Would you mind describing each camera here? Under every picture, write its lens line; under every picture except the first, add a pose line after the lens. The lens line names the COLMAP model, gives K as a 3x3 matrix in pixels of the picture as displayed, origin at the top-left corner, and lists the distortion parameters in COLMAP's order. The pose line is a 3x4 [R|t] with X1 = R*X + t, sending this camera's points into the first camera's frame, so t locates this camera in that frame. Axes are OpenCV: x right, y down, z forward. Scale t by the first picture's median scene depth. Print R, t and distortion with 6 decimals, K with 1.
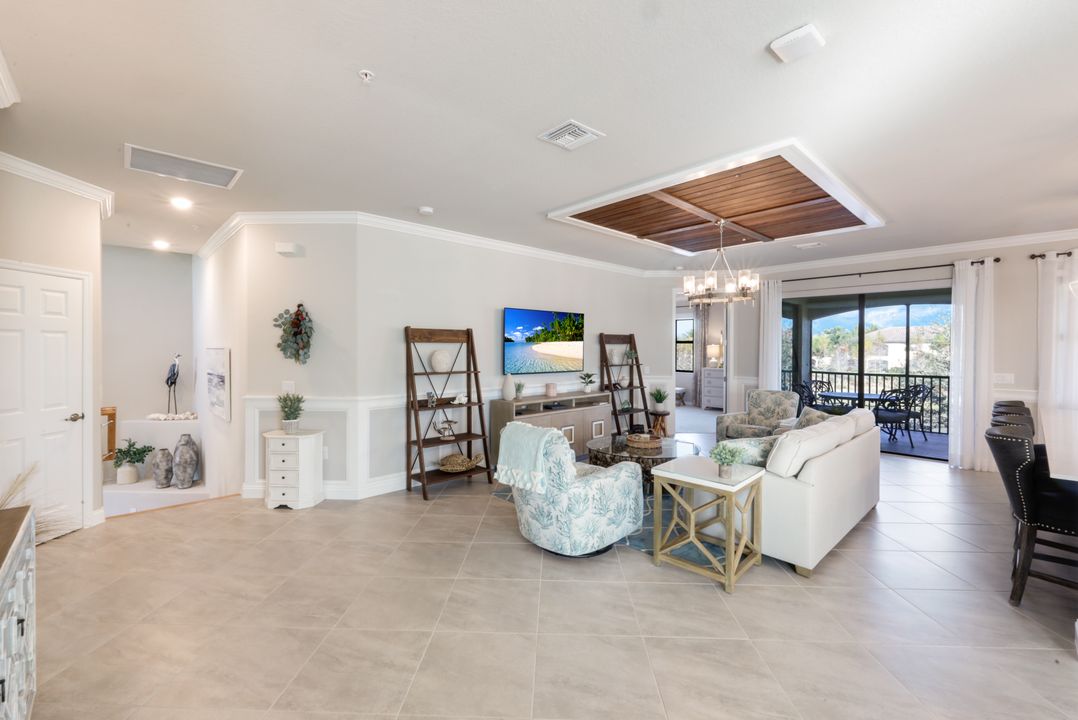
lens RADIAL K [[453.6, 0, 560.6], [0, 453.6, 352.1], [0, 0, 1]] dist [0.000938, 0.000959]
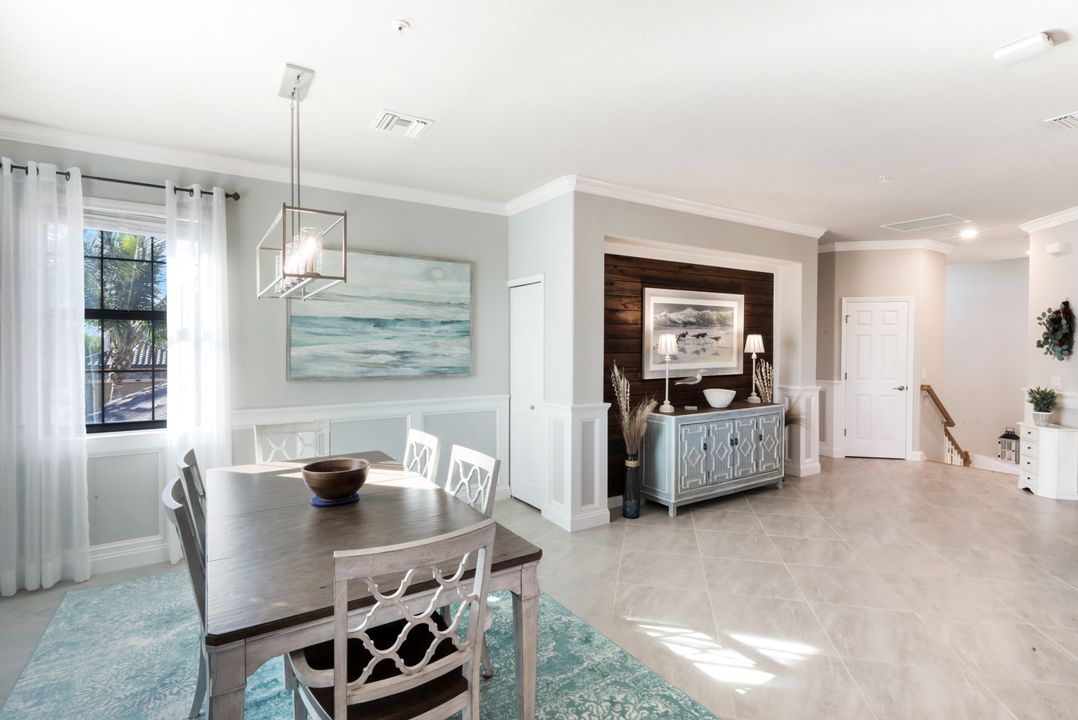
lens RADIAL K [[504.0, 0, 514.0], [0, 504.0, 349.4], [0, 0, 1]] dist [0.002325, -0.000814]
pose [[-0.222176, 0.009905, -0.974956, 0.628478], [-0.009009, 0.999885, 0.012211, -0.001233], [0.974965, 0.011496, -0.222061, 0.040275]]
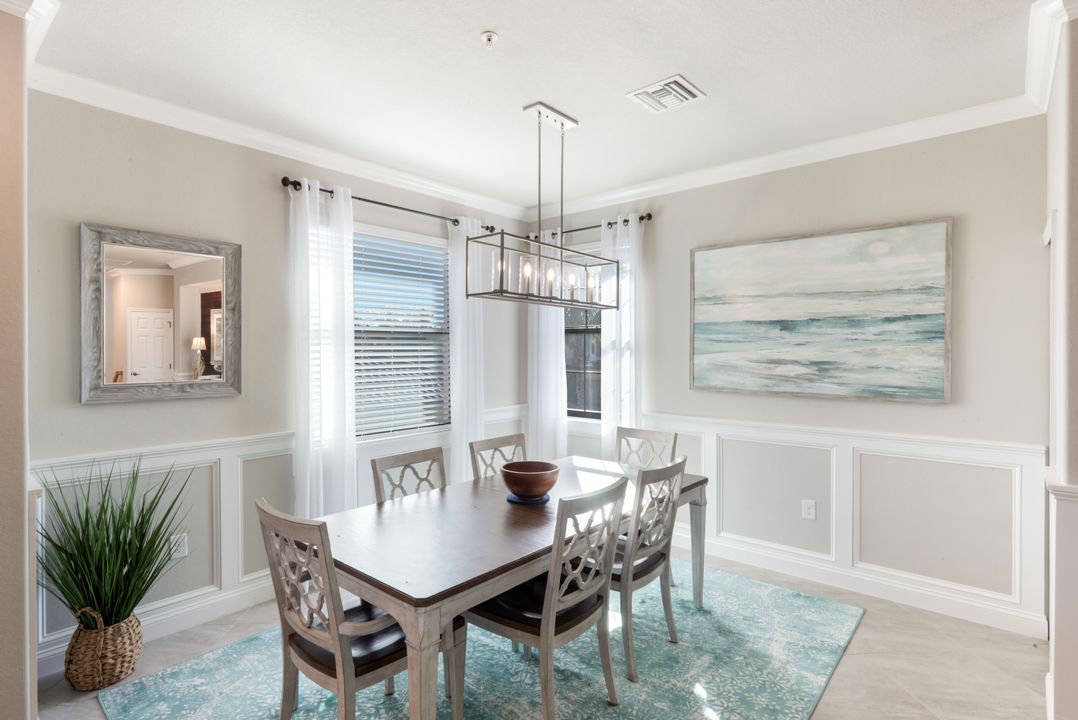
lens RADIAL K [[542.9, 0, 540.1], [0, 542.9, 354.6], [0, 0, 1]] dist [-0.000621, 0.000955]
pose [[-0.995504, 0.001205, -0.094707, 0.297338], [-0.000125, 0.999901, 0.014036, -0.003860], [0.094714, 0.013985, -0.995406, 0.292059]]
